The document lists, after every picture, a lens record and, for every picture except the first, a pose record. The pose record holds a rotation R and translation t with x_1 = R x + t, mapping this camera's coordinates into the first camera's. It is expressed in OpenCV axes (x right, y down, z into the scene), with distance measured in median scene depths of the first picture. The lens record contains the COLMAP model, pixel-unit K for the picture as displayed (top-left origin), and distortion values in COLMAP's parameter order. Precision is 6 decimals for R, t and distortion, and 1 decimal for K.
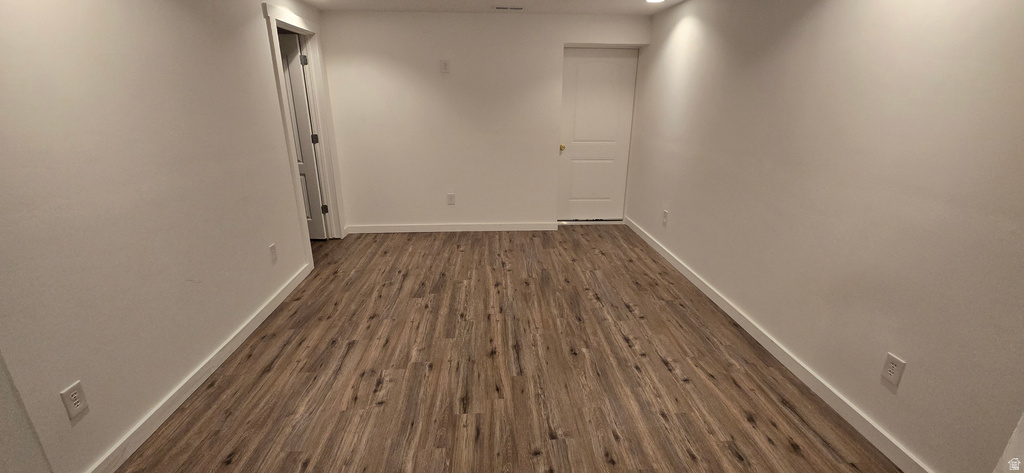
lens RADIAL K [[417.9, 0, 512.2], [0, 417.9, 235.1], [0, 0, 1]] dist [-0.002872, 0.000378]
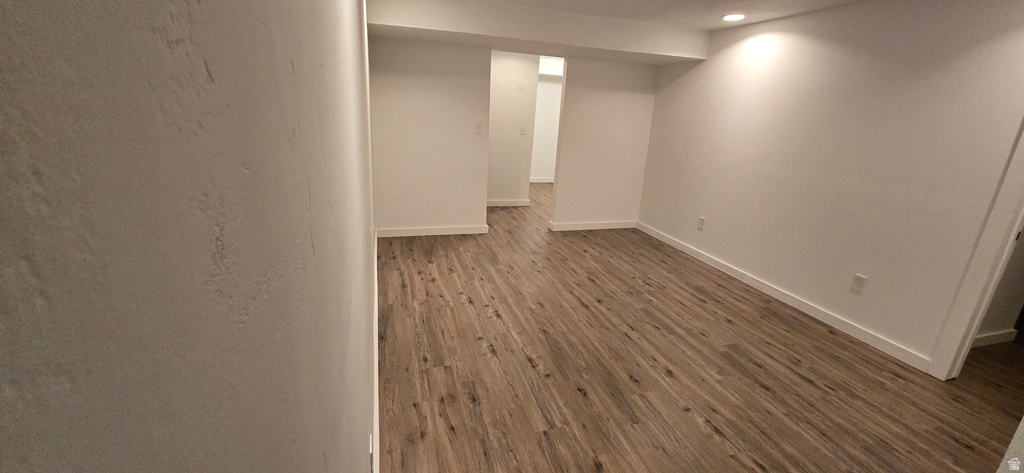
lens RADIAL K [[417.9, 0, 513.7], [0, 417.9, 234.7], [0, 0, 1]] dist [-0.002872, 0.000378]
pose [[-0.969367, 0.011568, -0.245346, 0.483392], [-0.133784, 0.812843, 0.566911, -0.540195], [0.205986, 0.582368, -0.786395, 1.678609]]
